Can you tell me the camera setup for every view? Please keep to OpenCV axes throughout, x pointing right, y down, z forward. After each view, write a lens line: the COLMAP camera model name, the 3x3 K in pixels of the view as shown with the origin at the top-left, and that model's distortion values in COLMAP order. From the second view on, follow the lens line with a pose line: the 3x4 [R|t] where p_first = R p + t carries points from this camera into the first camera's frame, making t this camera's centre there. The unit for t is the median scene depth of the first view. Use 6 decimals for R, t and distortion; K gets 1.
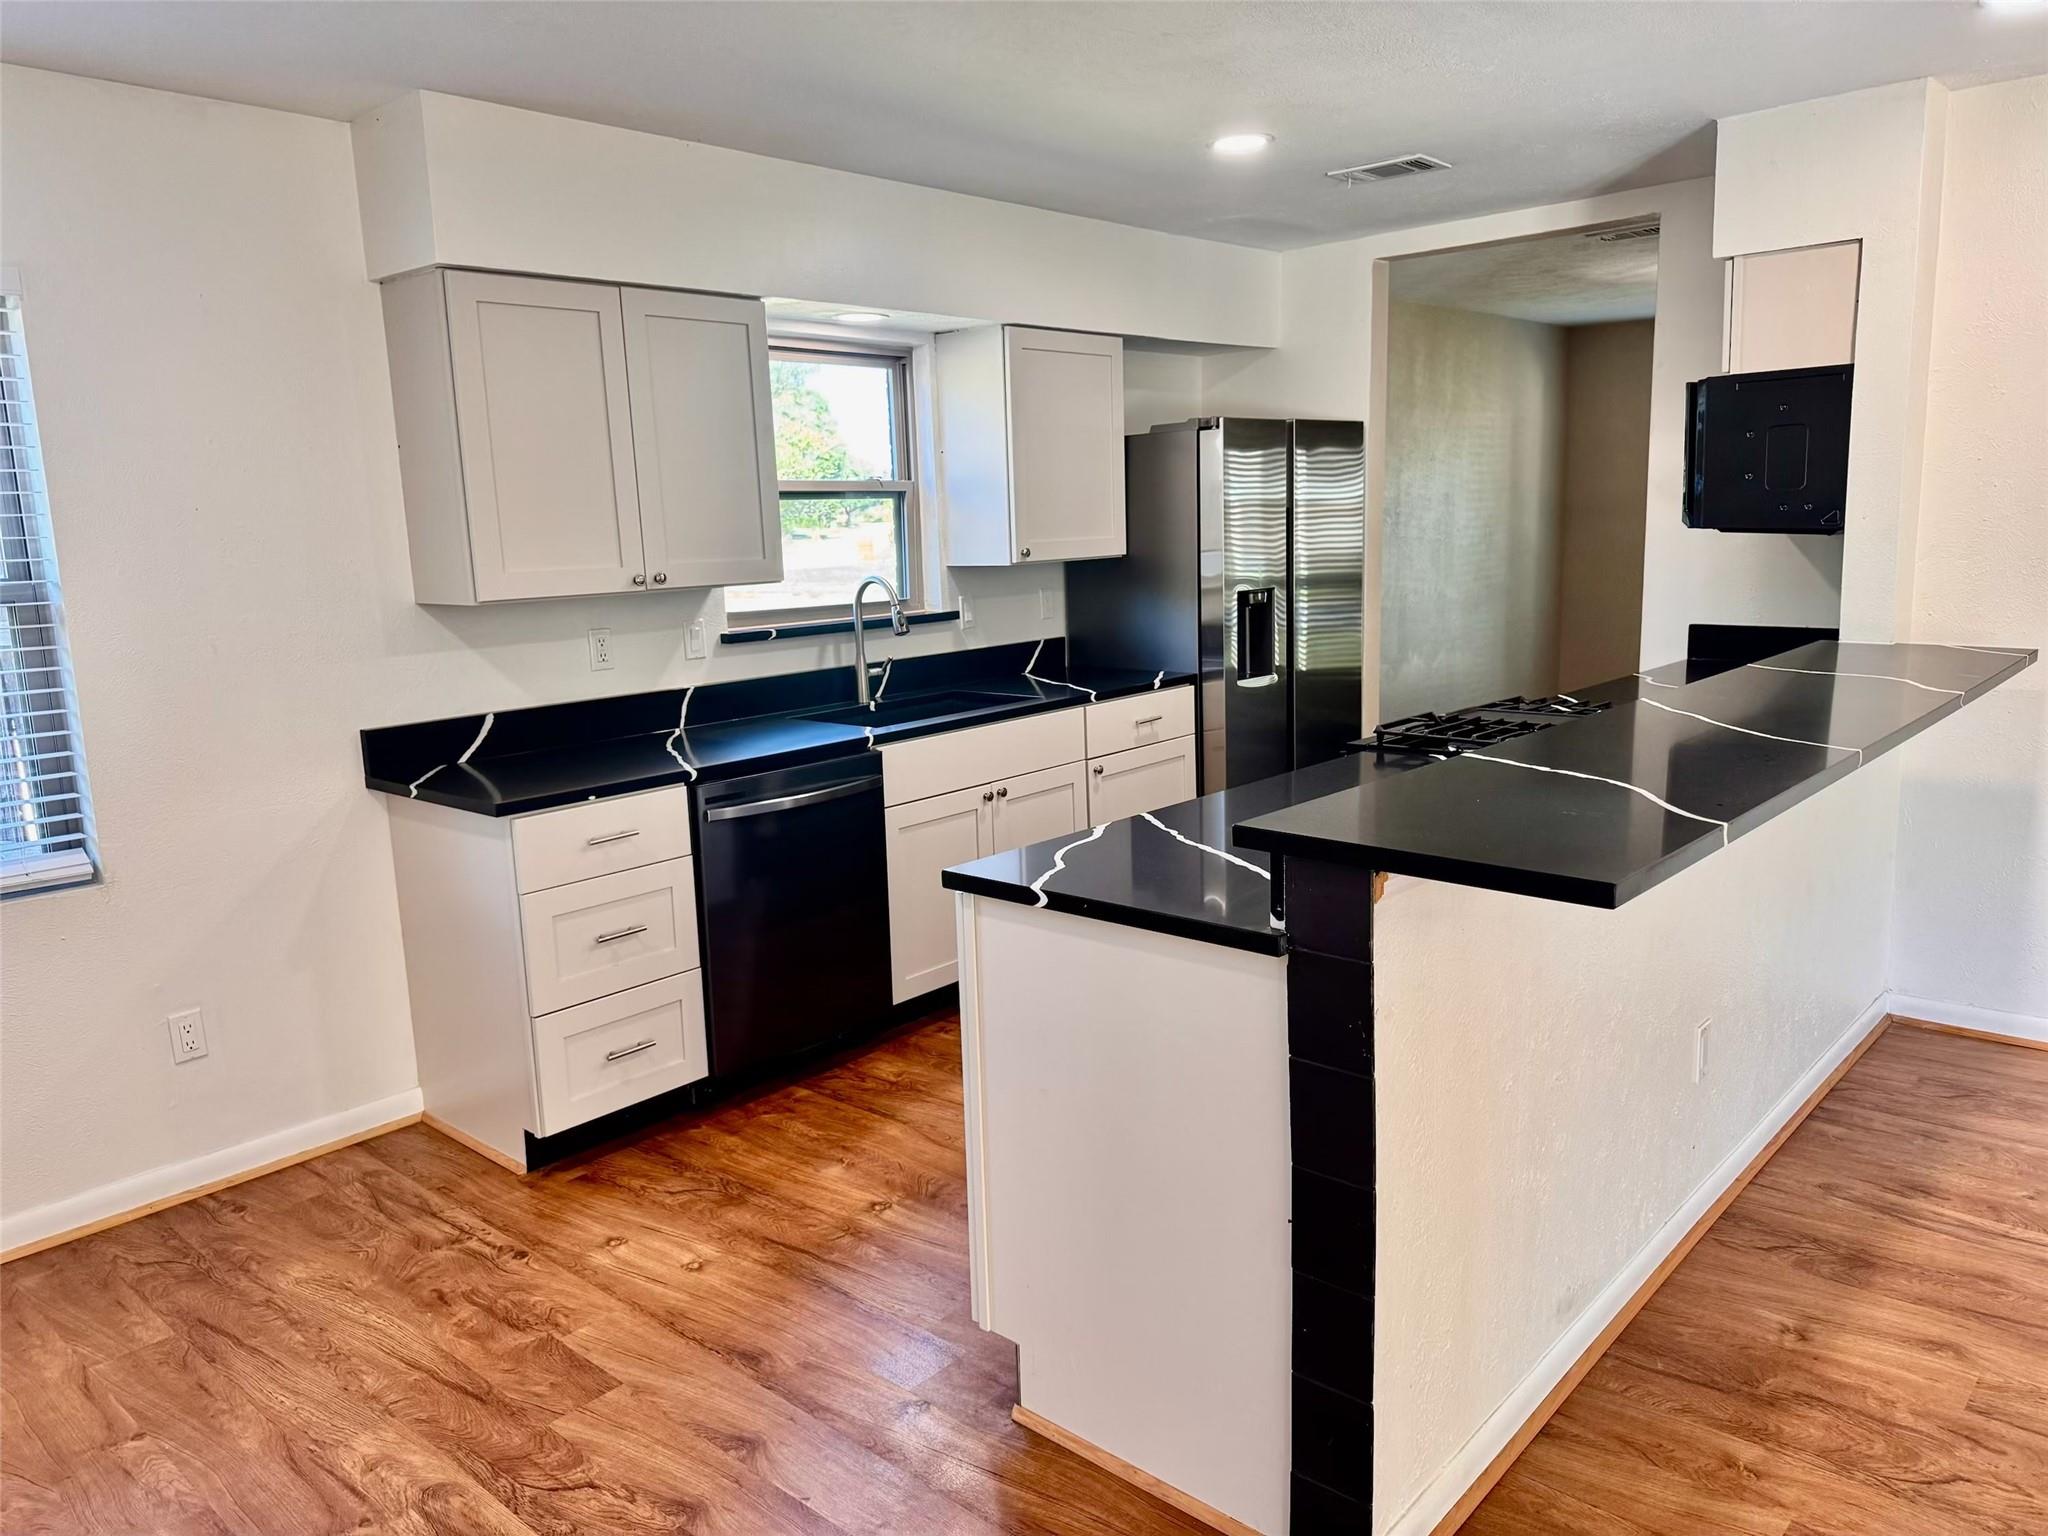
lens RADIAL K [[1450.7, 0, 1024.0], [0, 1450.7, 768.0], [0, 0, 1]] dist [0.000709, -0.000557]
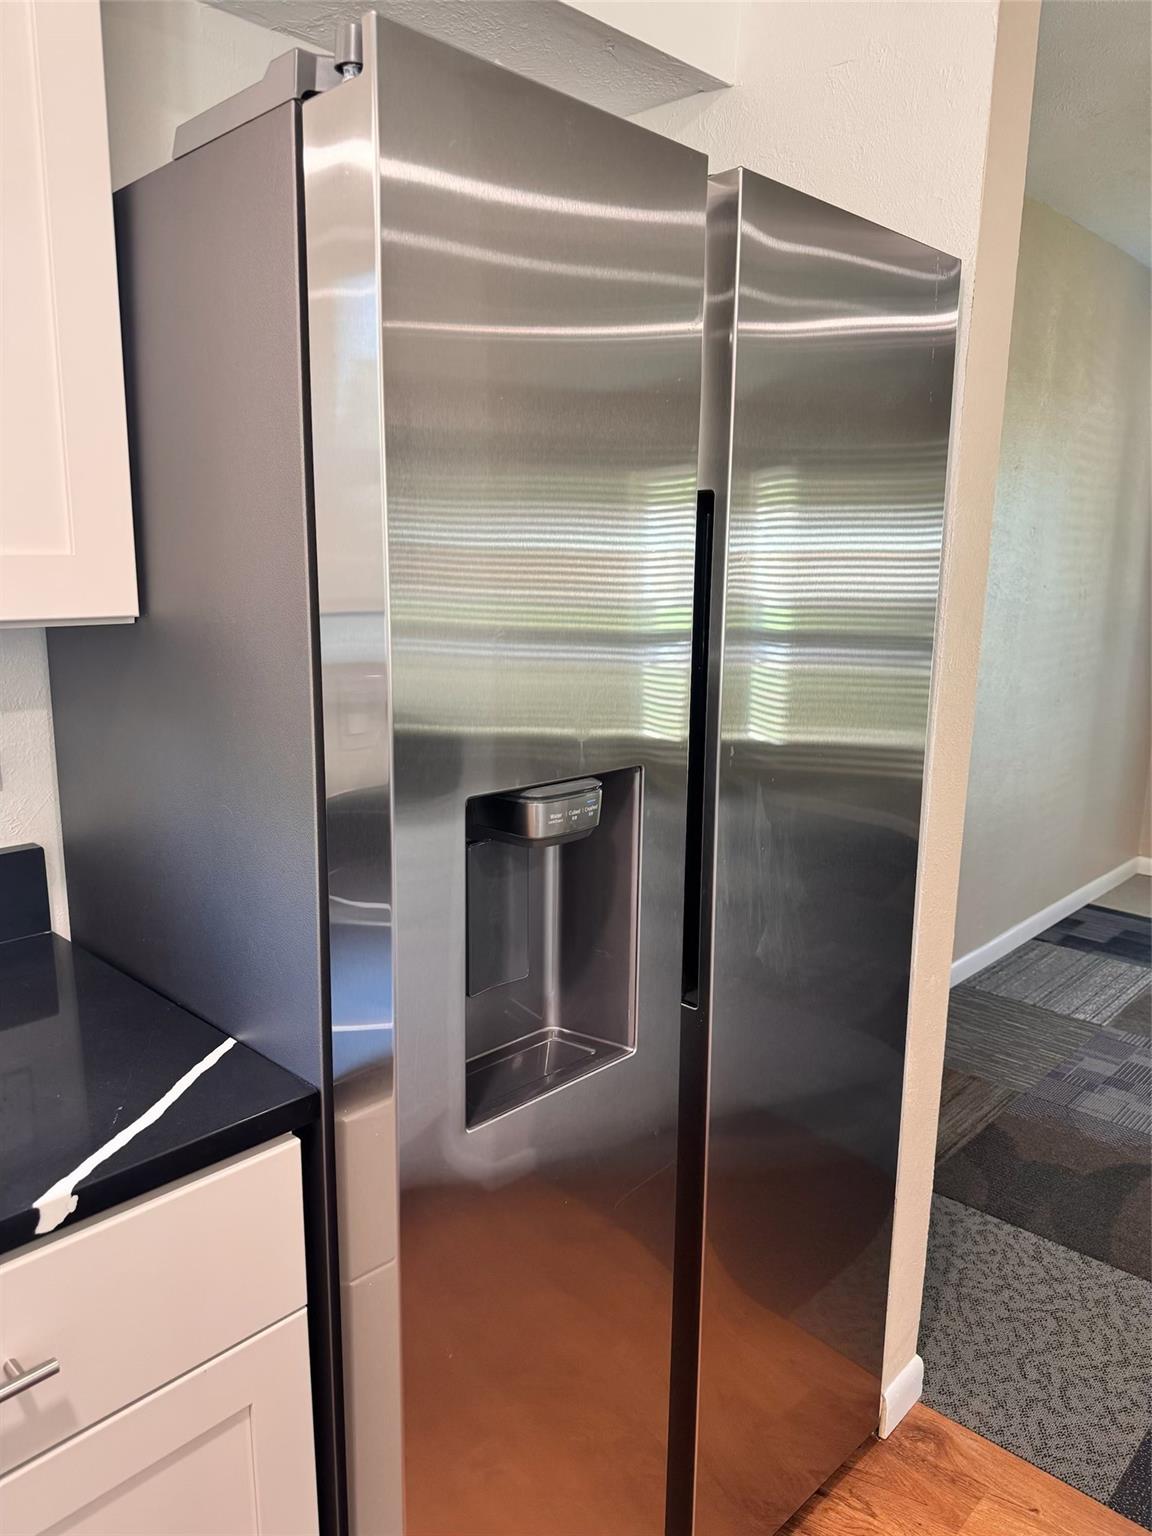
lens RADIAL K [[1088.0, 0, 576.0], [0, 1088.0, 768.0], [0, 0, 1]] dist [0.000709, -0.000557]
pose [[0.998238, 0.057130, -0.016019, 0.171266], [-0.056742, 0.998107, 0.023708, -0.135285], [0.017343, -0.022758, 0.999591, 0.833586]]
